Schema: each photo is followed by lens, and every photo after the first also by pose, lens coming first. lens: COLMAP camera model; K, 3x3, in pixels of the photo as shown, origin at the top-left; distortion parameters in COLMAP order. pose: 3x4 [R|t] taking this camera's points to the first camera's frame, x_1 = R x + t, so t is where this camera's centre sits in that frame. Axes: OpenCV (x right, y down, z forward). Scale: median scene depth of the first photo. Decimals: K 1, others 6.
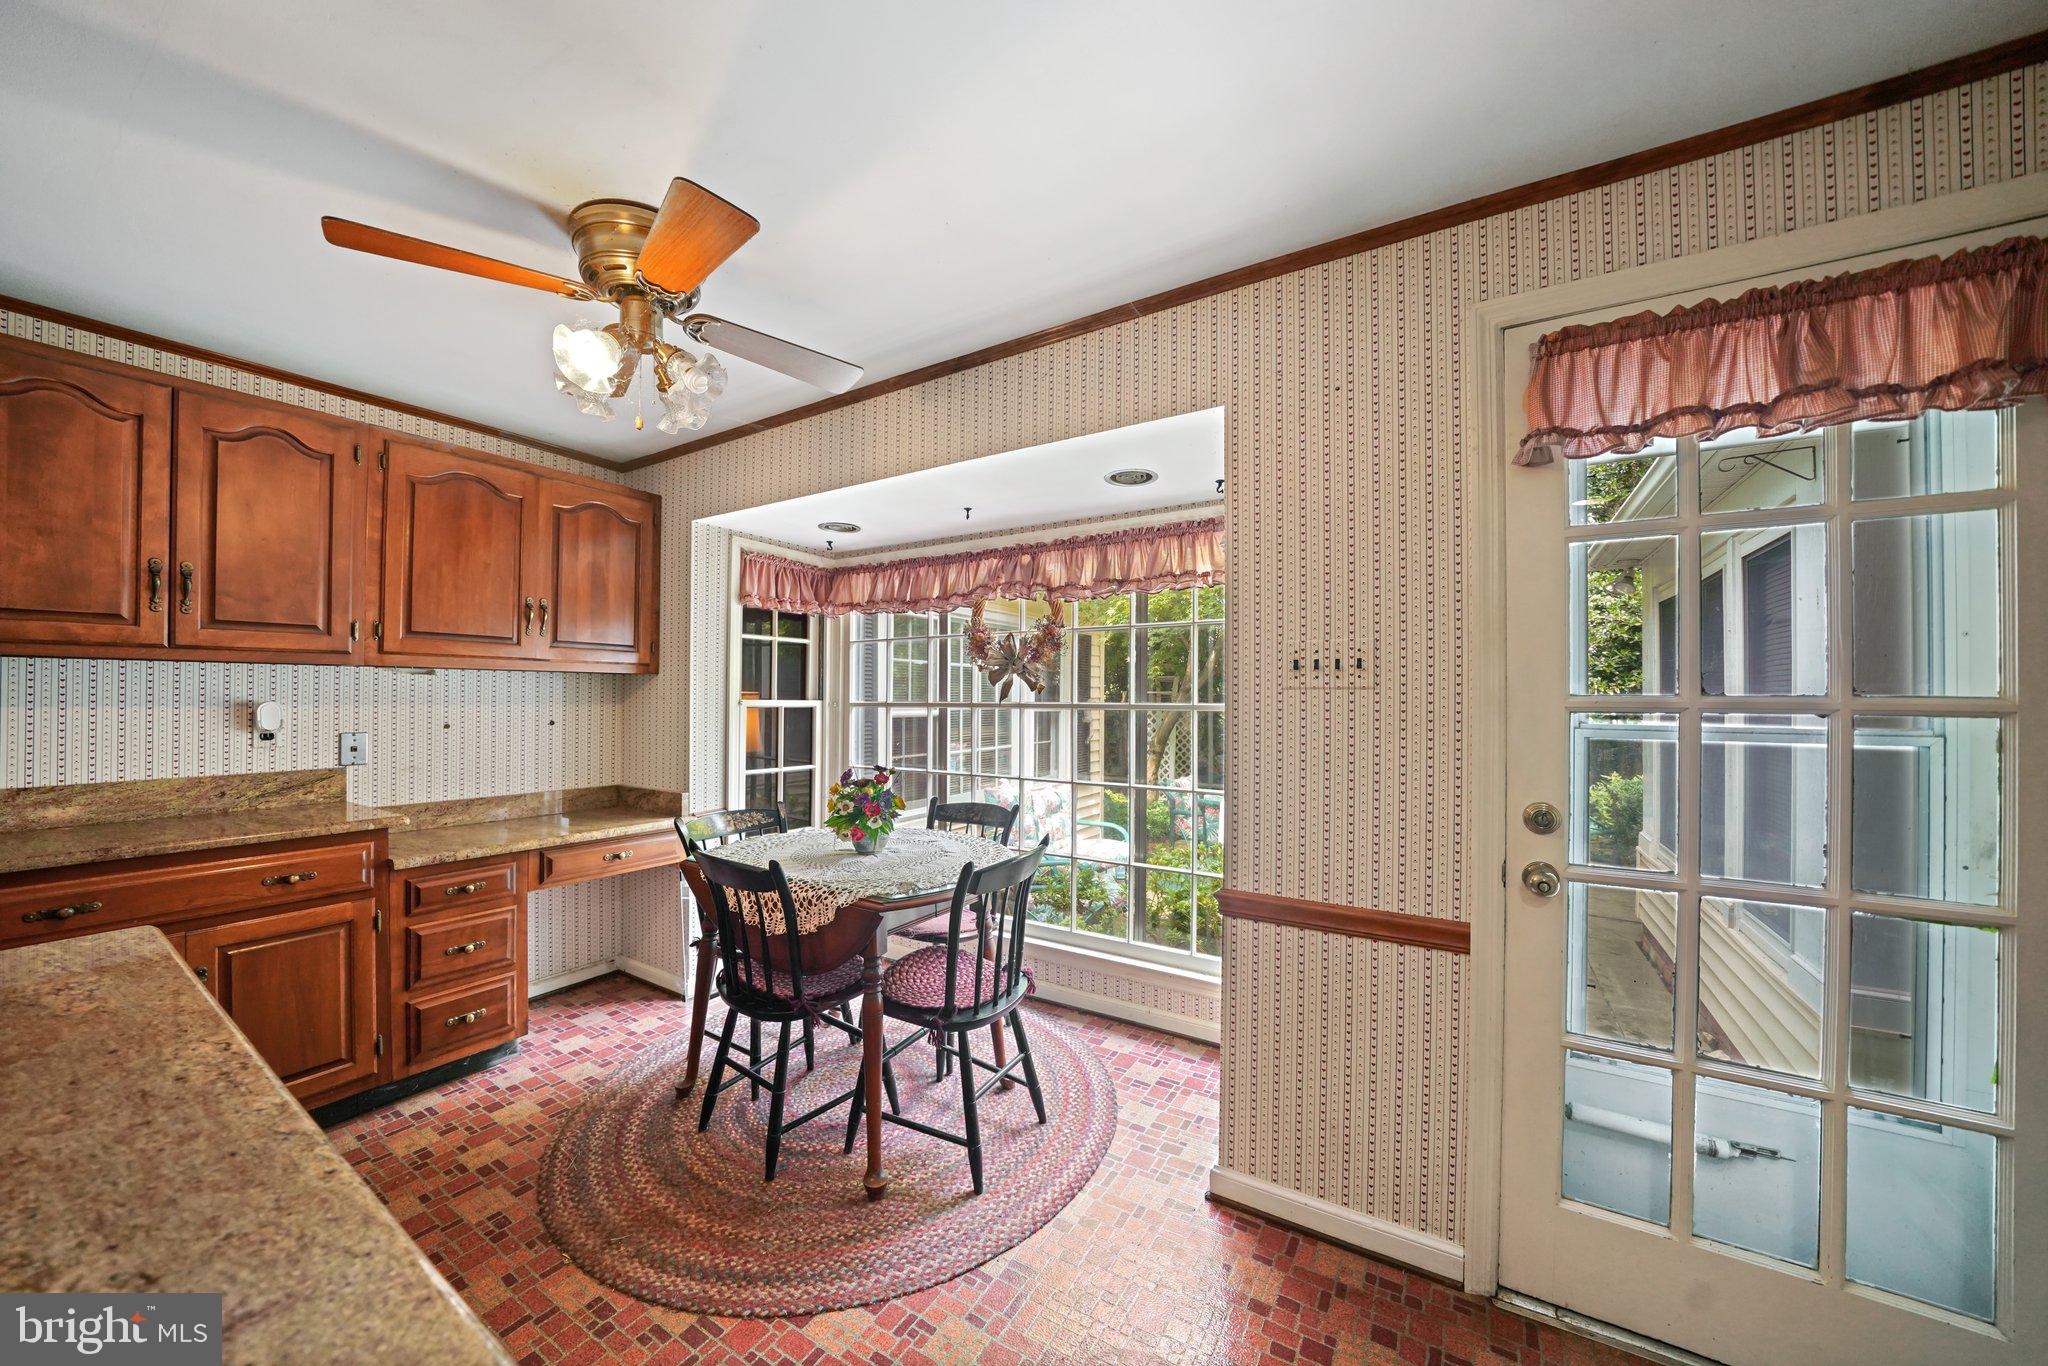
lens RADIAL K [[739.7, 0, 1022.1], [0, 739.7, 690.8], [0, 0, 1]] dist [-0.001881, -0.000100]
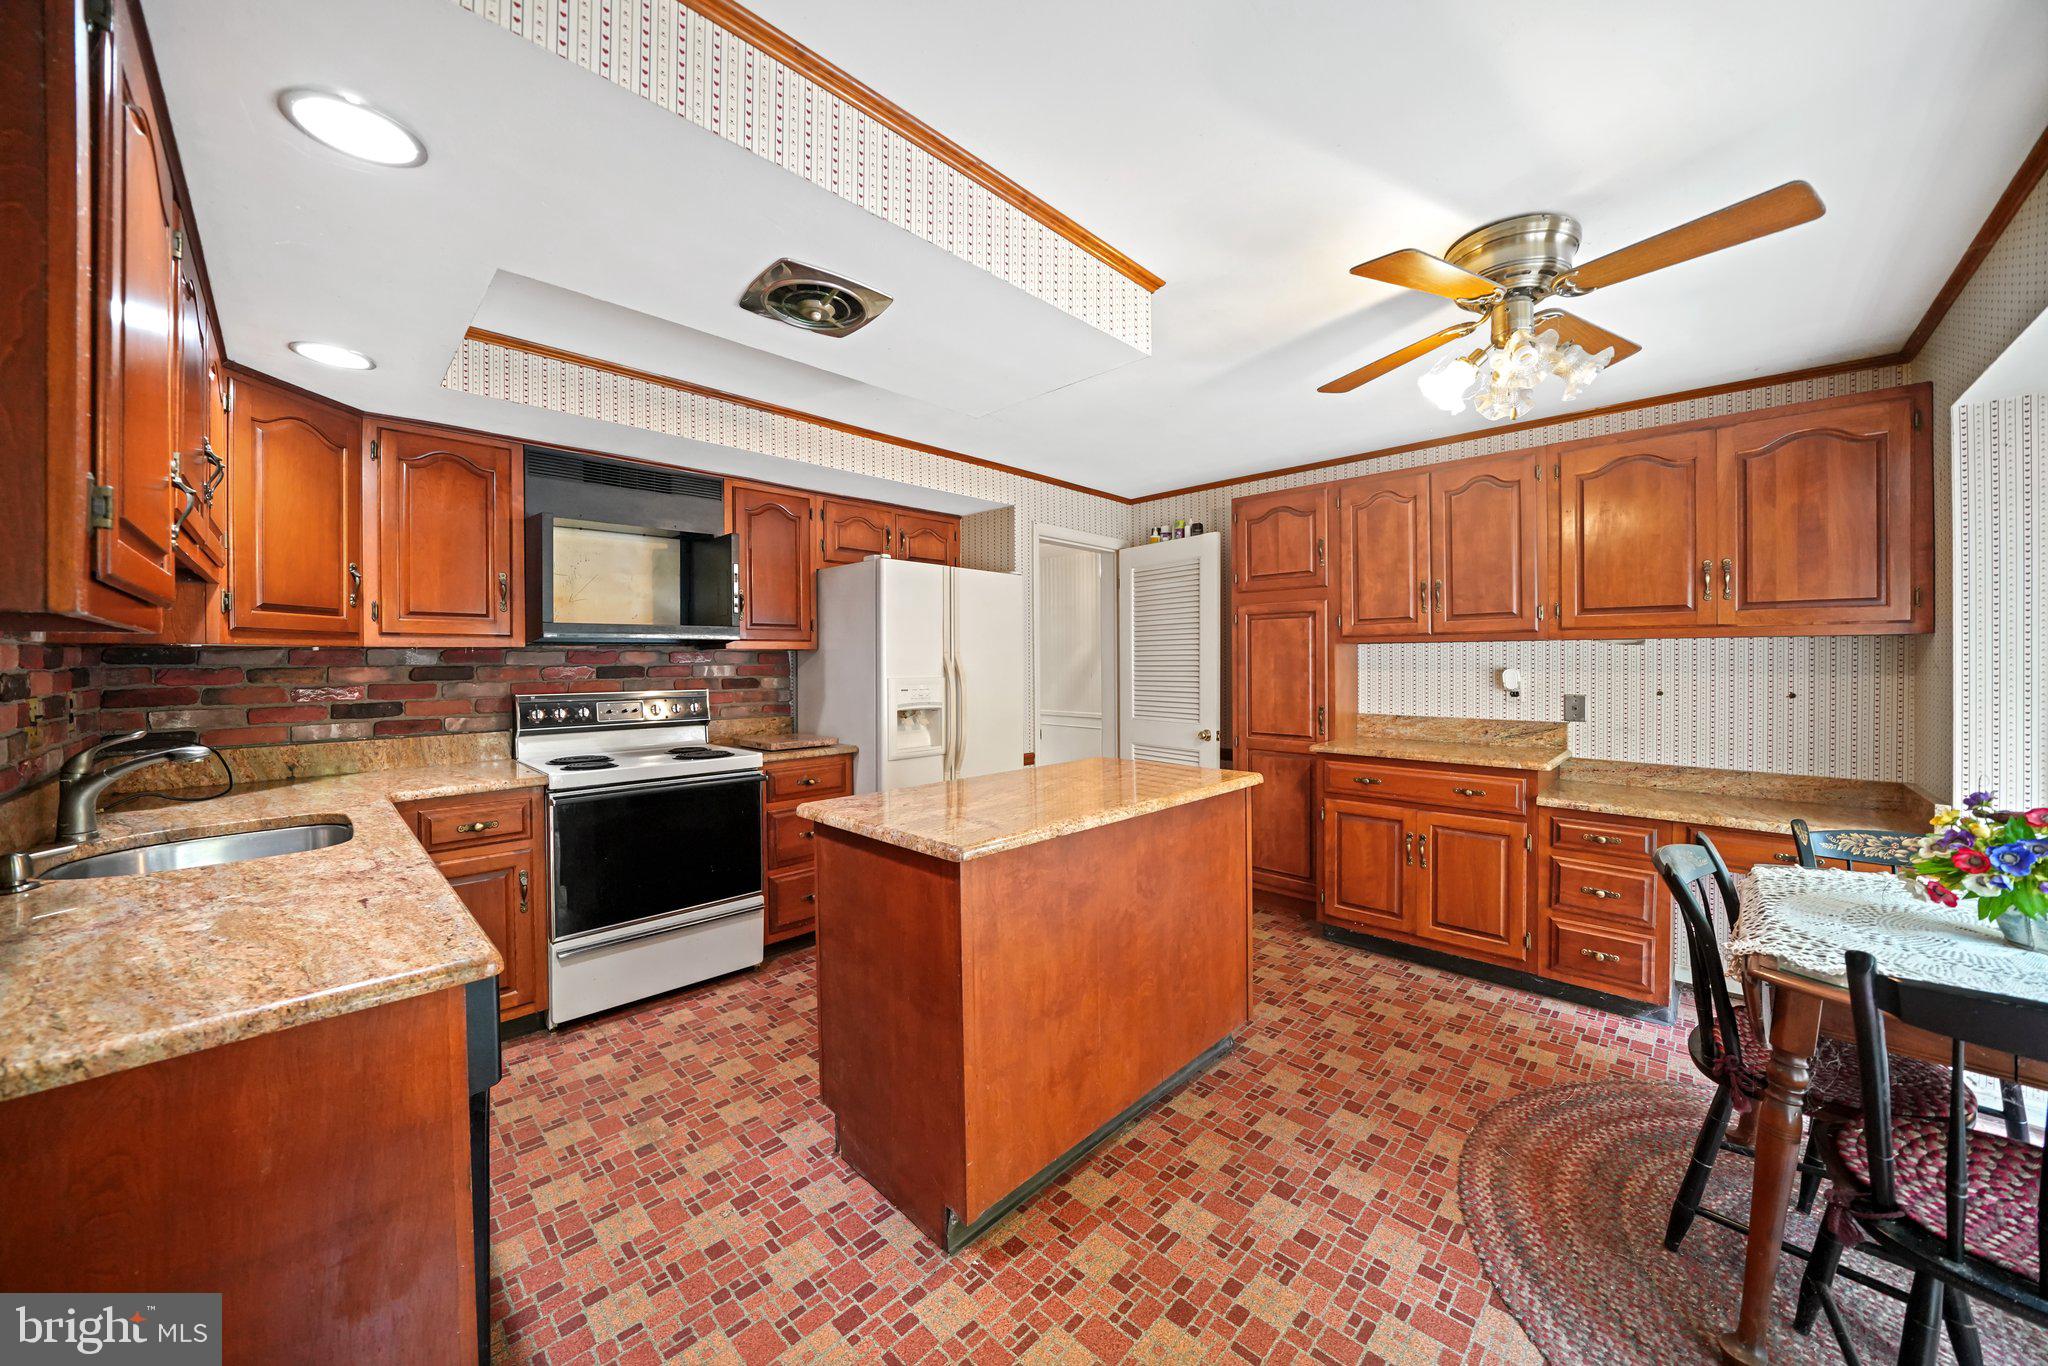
lens RADIAL K [[747.2, 0, 997.8], [0, 747.2, 664.1], [0, 0, 1]] dist [-0.001571, 0.000002]
pose [[-0.243965, 0.000837, -0.969784, 0.567405], [0.009548, 0.999953, -0.001539, -0.000816], [0.969737, -0.009635, -0.243961, 0.416304]]
